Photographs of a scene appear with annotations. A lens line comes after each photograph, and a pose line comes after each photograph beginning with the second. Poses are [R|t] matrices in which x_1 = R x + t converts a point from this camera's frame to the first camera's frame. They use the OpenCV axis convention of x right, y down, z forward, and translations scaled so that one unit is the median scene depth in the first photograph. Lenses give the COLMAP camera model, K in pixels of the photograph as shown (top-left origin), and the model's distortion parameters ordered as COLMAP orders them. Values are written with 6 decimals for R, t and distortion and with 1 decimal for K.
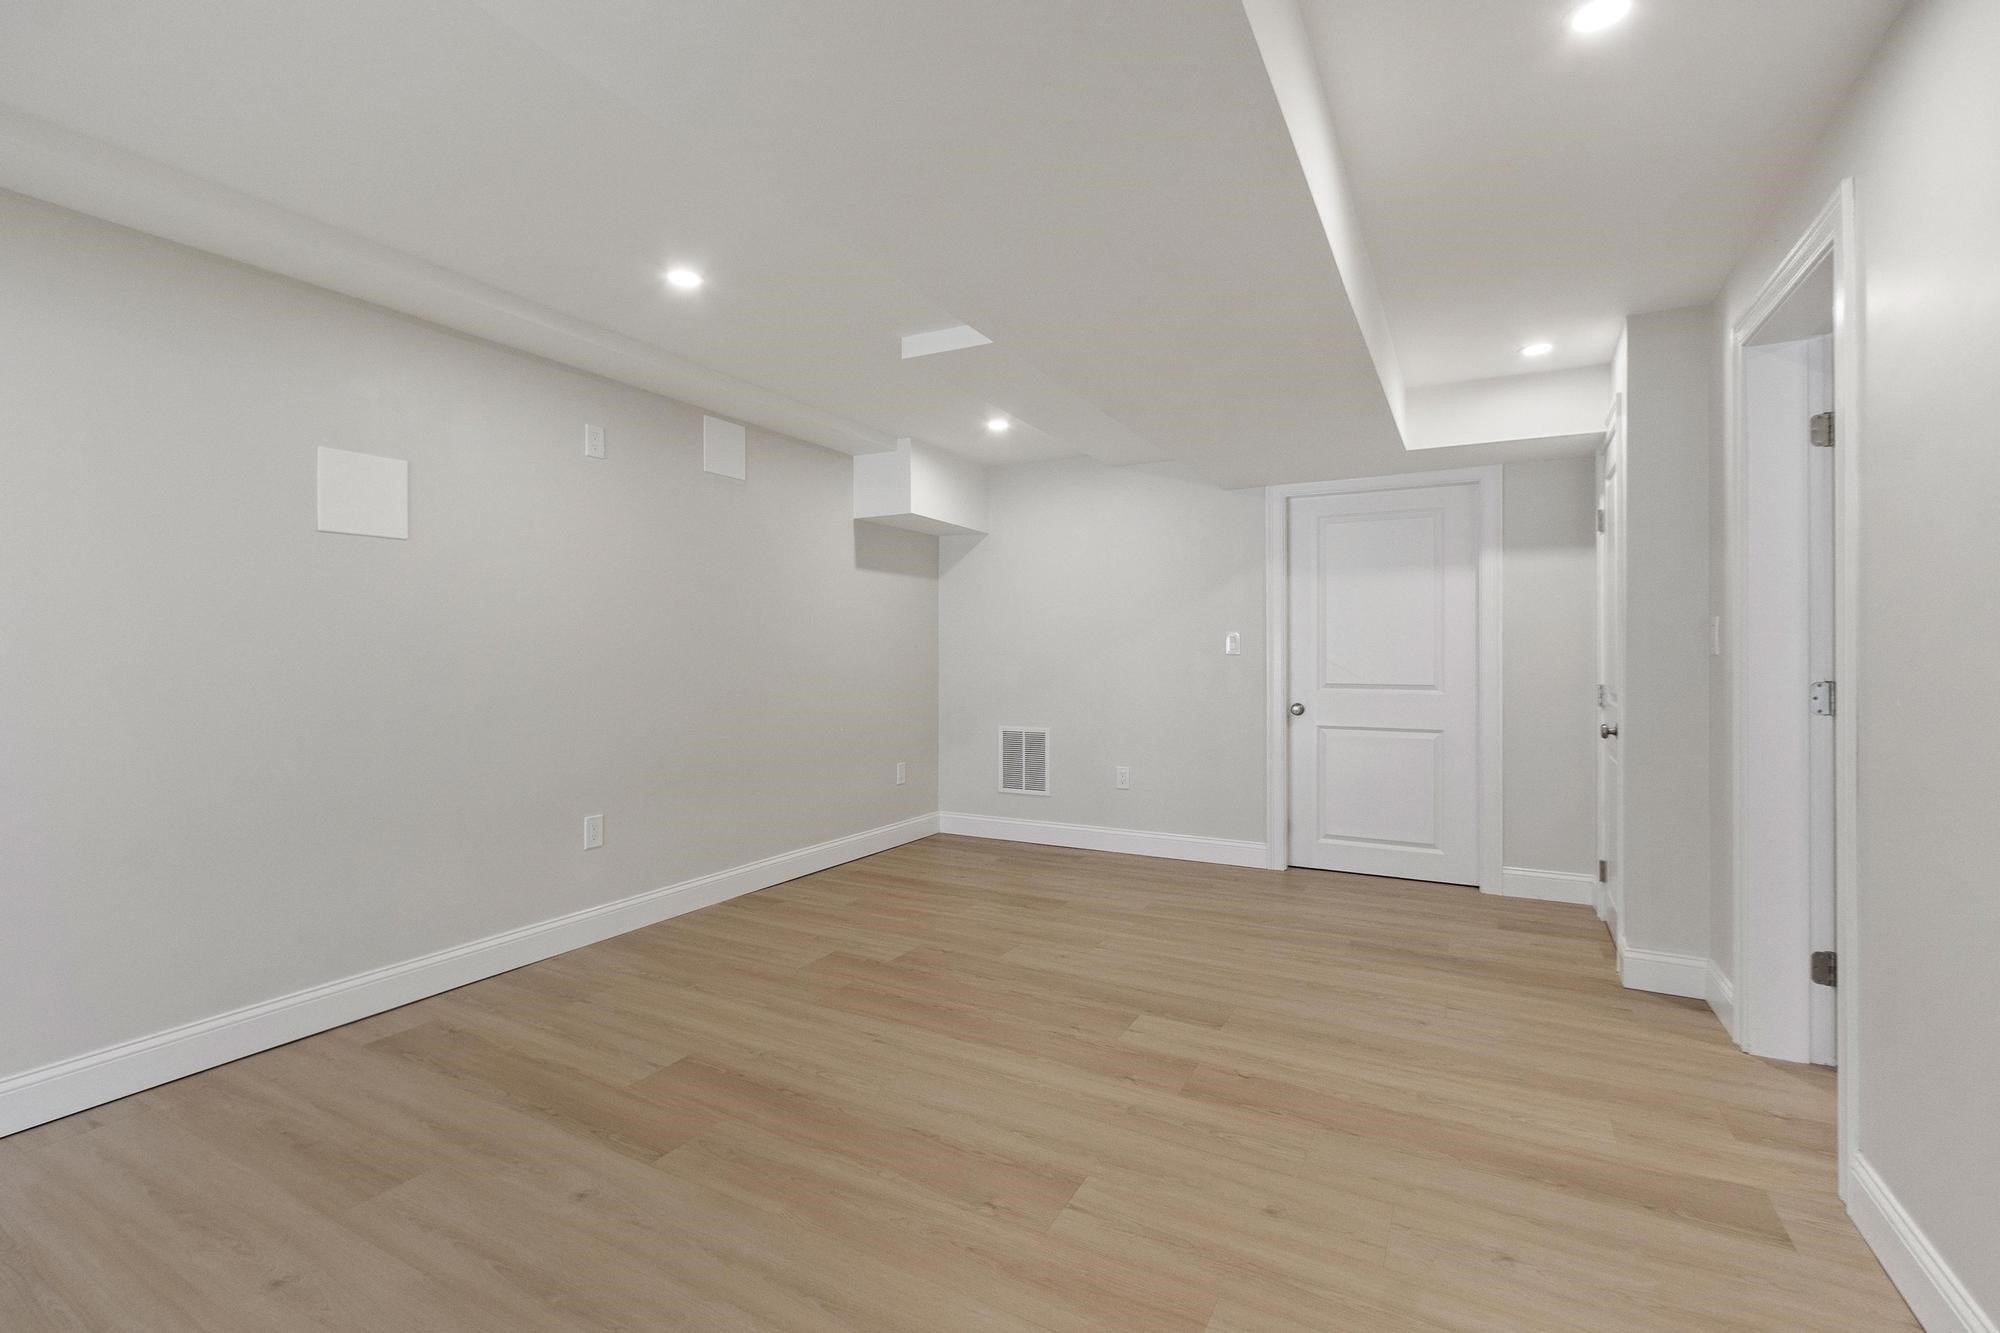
lens RADIAL K [[877.6, 0, 996.3], [0, 877.6, 653.3], [0, 0, 1]] dist [-0.005854, -0.000116]
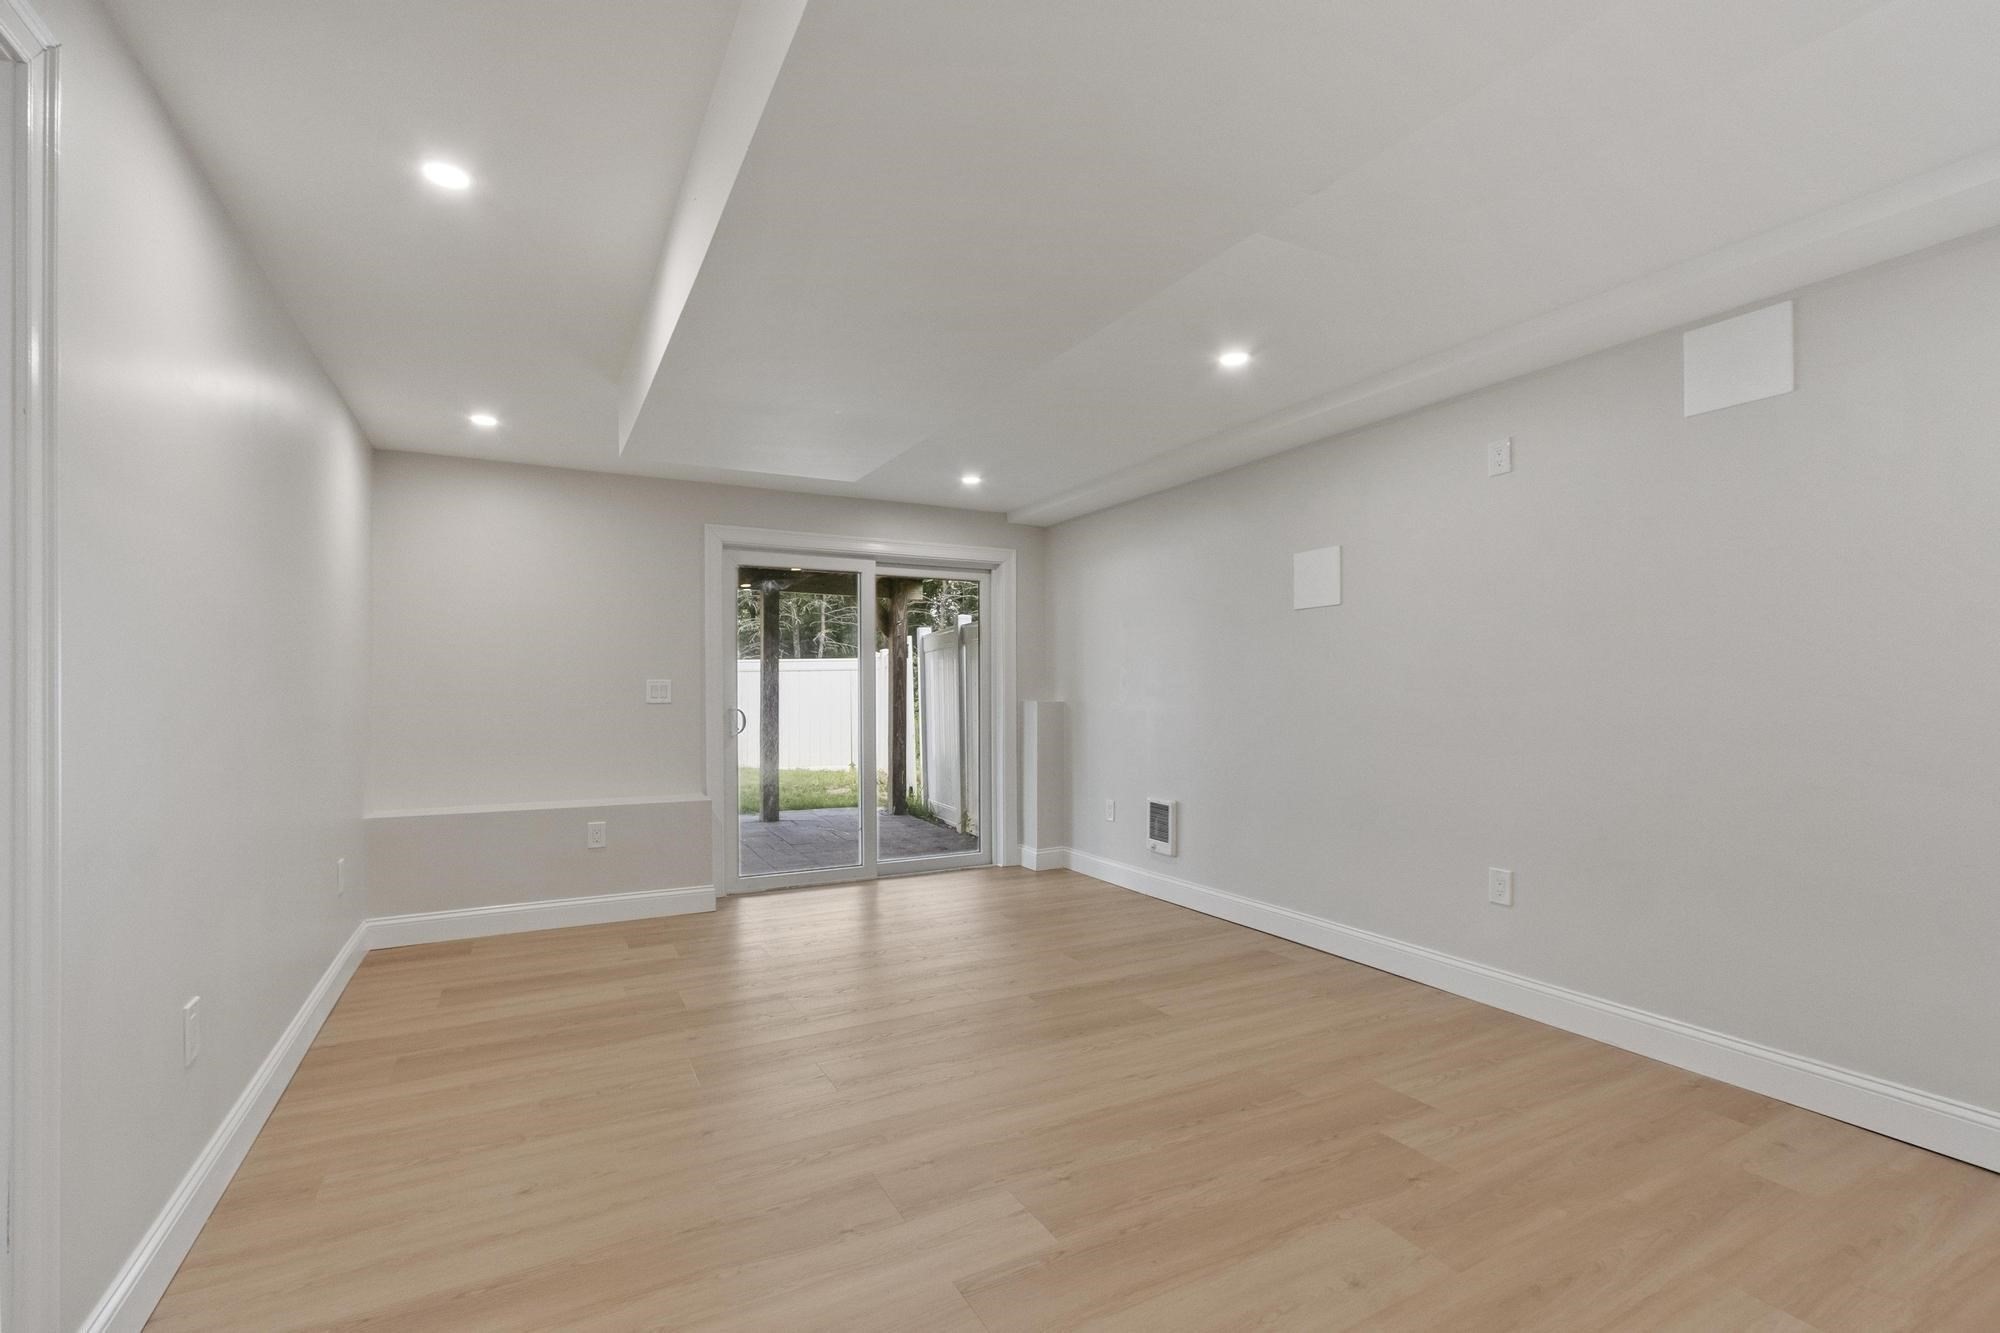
lens RADIAL K [[877.6, 0, 980.9], [0, 877.6, 700.0], [0, 0, 1]] dist [-0.005854, -0.000116]
pose [[-0.558411, 0.011085, -0.829490, 0.698155], [0.002710, 0.999930, 0.011538, -0.001793], [0.829560, 0.004196, -0.558402, 1.248184]]
